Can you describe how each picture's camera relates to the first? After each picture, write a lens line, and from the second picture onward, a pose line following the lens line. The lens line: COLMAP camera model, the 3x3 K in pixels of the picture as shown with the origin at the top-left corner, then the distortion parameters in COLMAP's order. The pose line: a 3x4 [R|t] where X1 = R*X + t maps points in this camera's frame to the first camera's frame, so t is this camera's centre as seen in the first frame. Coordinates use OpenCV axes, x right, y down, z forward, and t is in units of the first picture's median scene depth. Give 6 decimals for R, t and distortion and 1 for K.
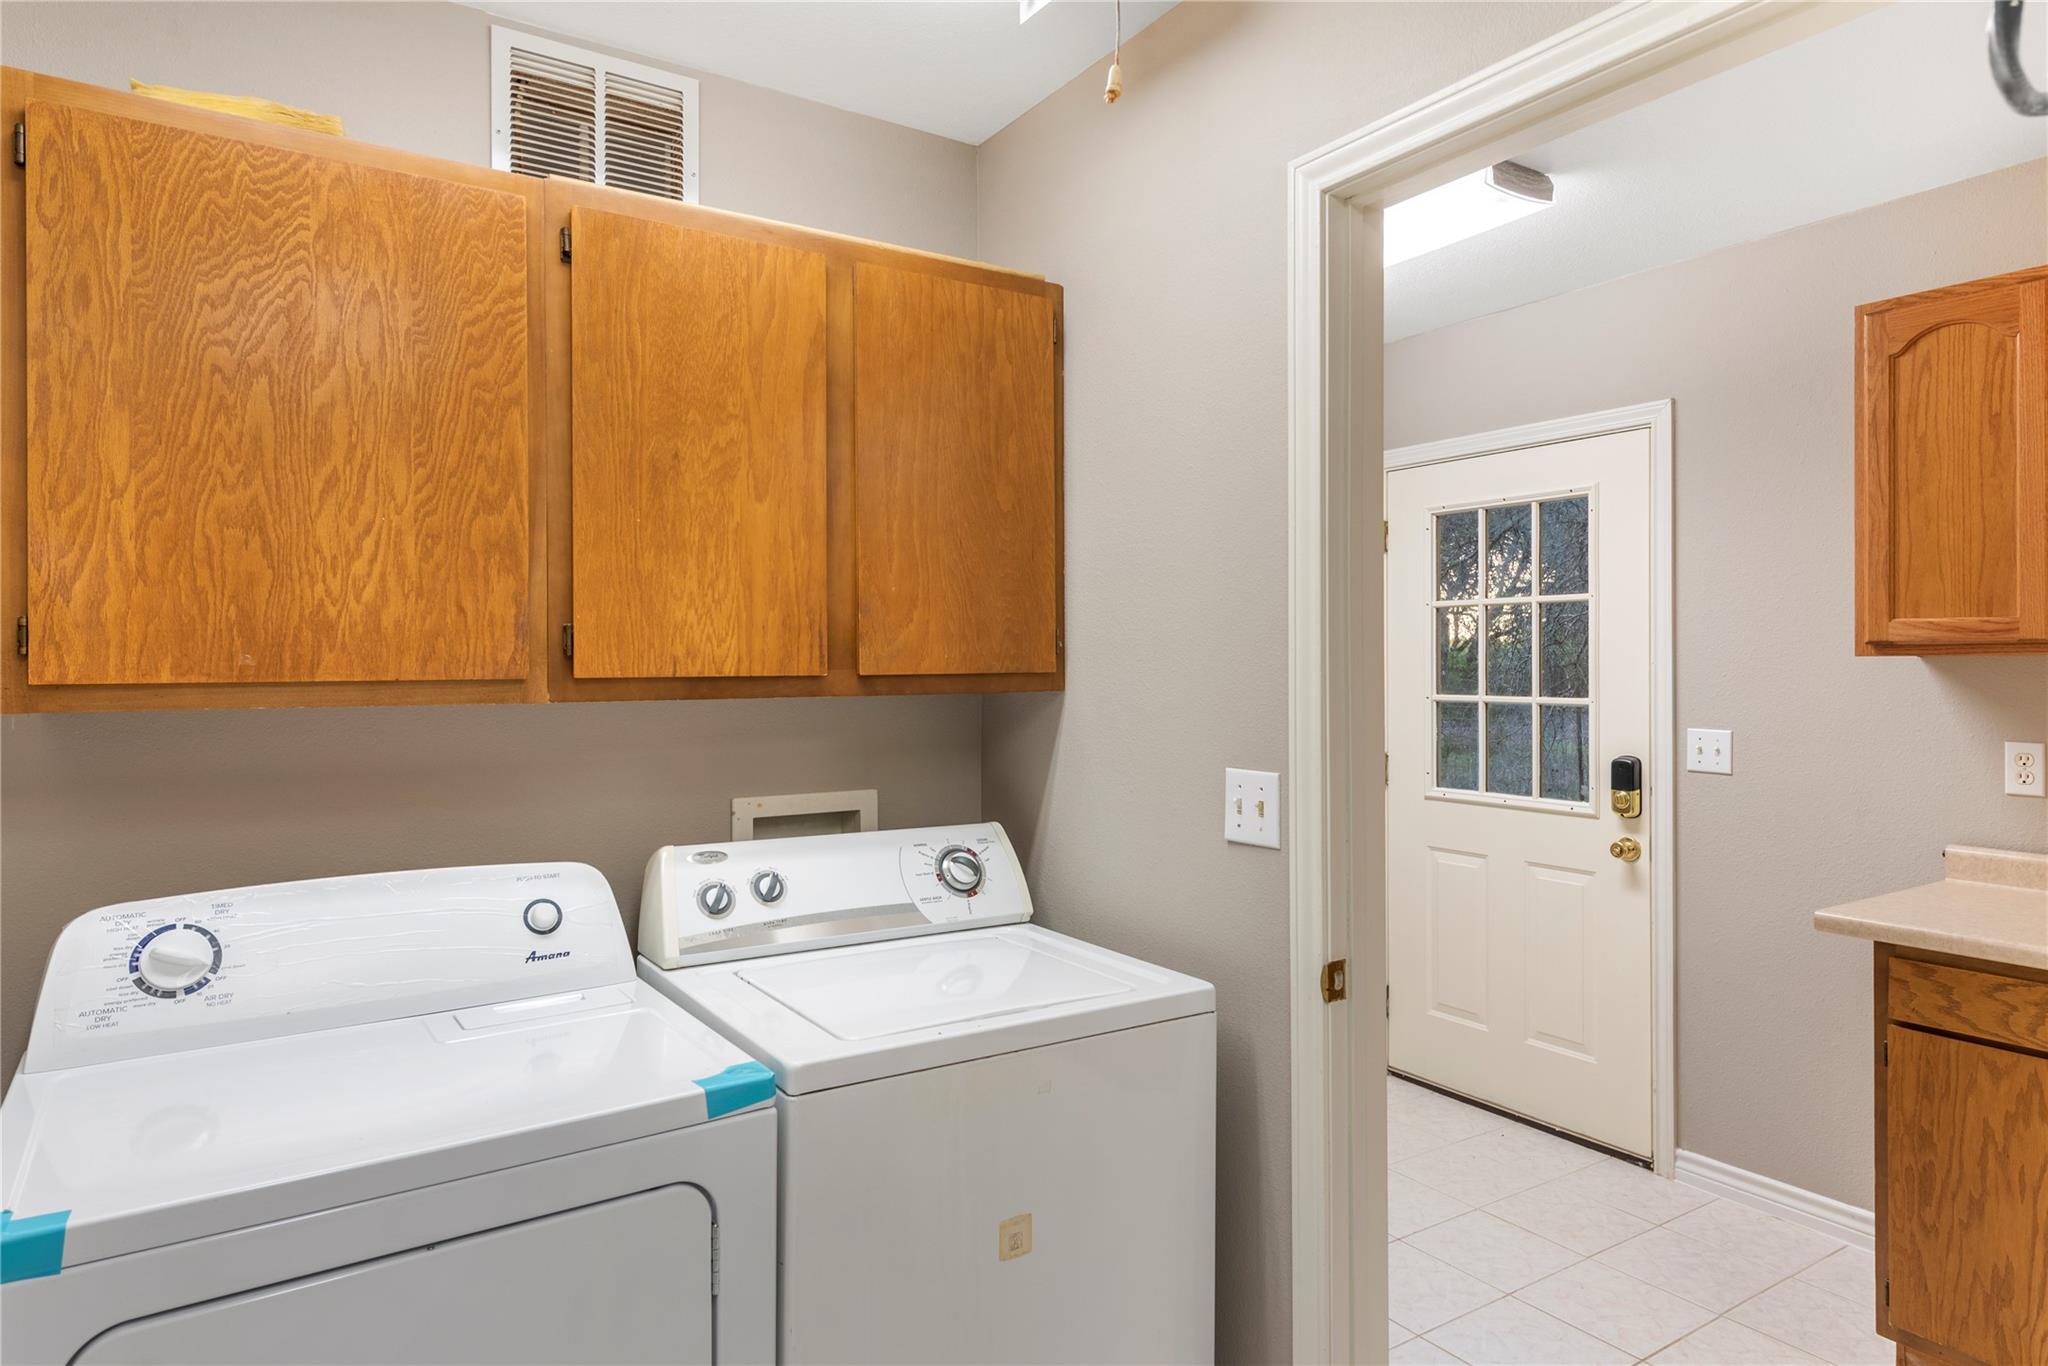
lens RADIAL K [[1231.2, 0, 1033.7], [0, 1231.2, 678.4], [0, 0, 1]] dist [-0.042599, -0.001313]
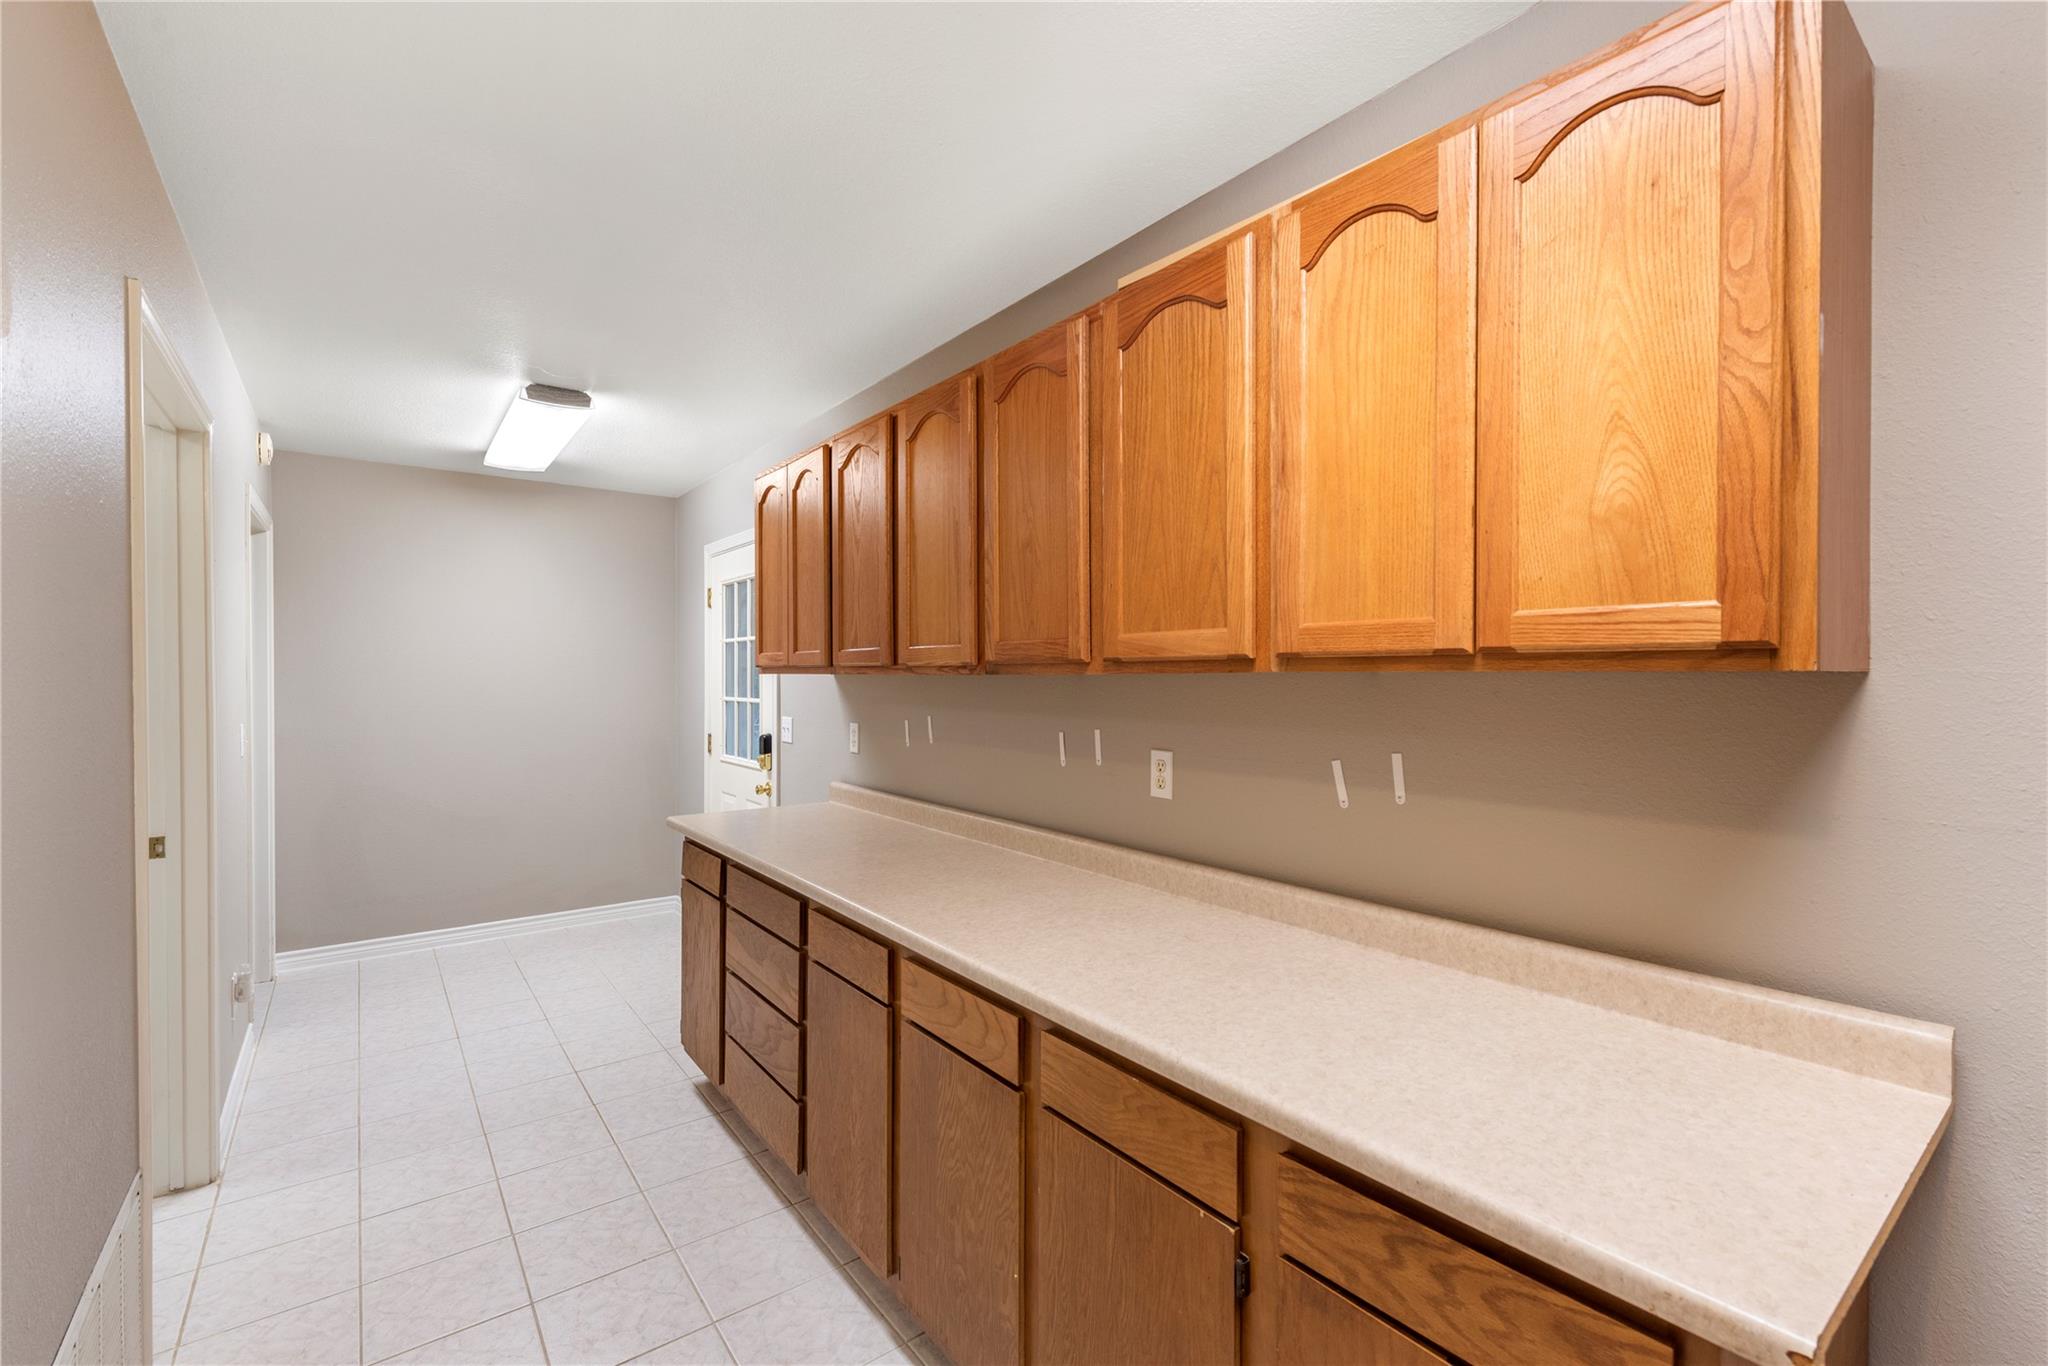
lens RADIAL K [[886.8, 0, 1025.7], [0, 886.8, 676.8], [0, 0, 1]] dist [0.002133, 0.000024]
pose [[0.996927, 0.002669, 0.078288, 0.747259], [-0.001863, 0.999945, -0.010360, -0.000590], [-0.078311, 0.010182, 0.996877, -0.231398]]
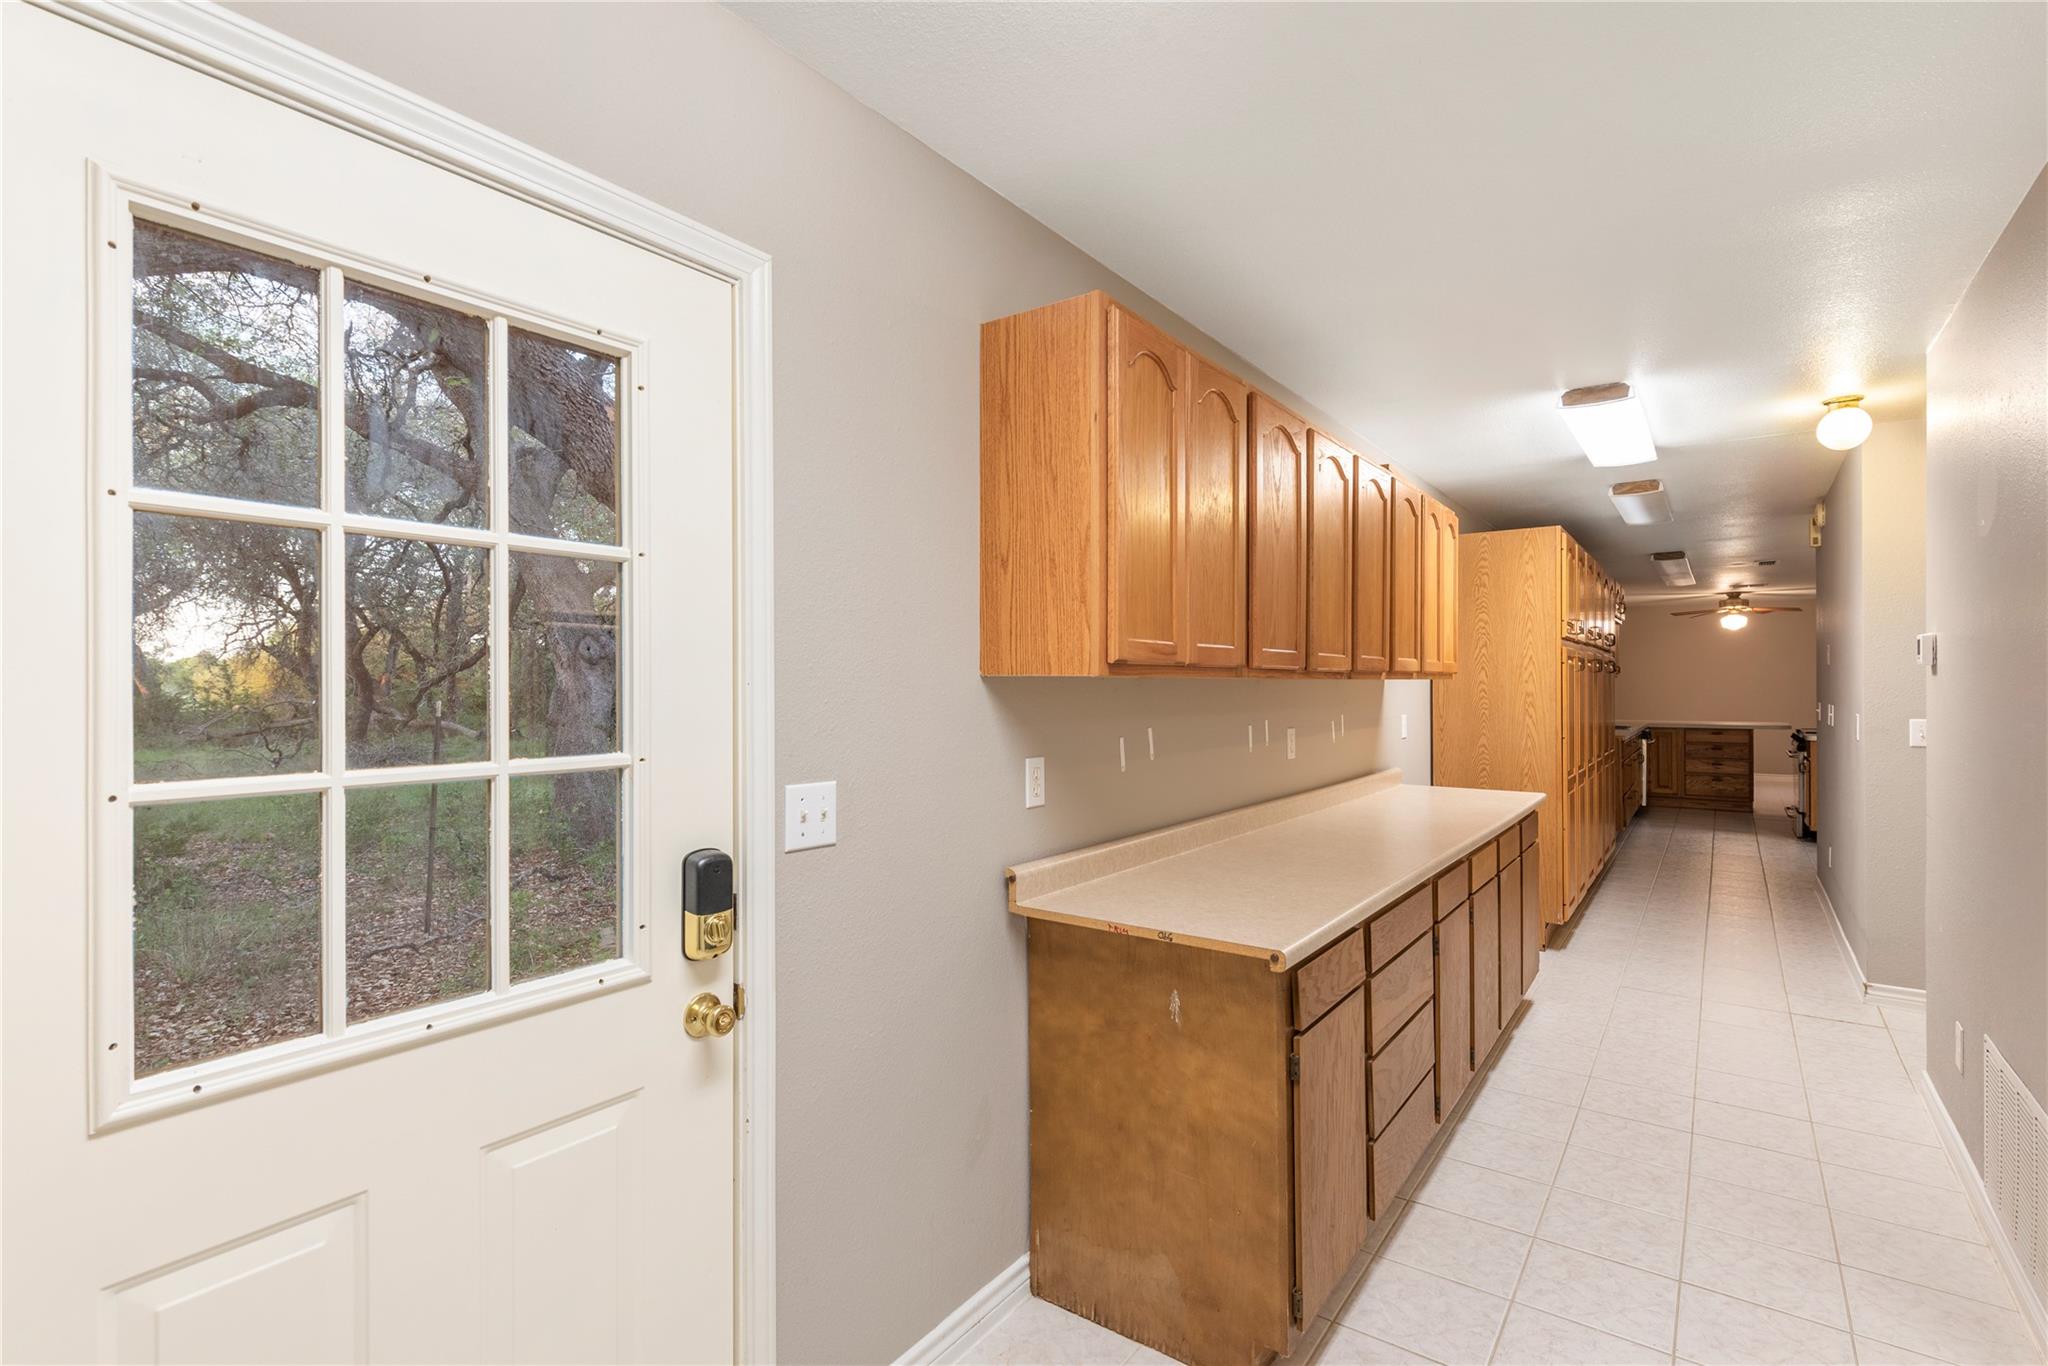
lens RADIAL K [[981.8, 0, 1035.9], [0, 981.8, 679.0], [0, 0, 1]] dist [-0.000111, 0.000311]
pose [[-0.369257, 0.001981, 0.929325, 0.010747], [0.011417, 0.999932, 0.002405, -0.014154], [-0.929257, 0.011498, -0.369255, 1.027670]]
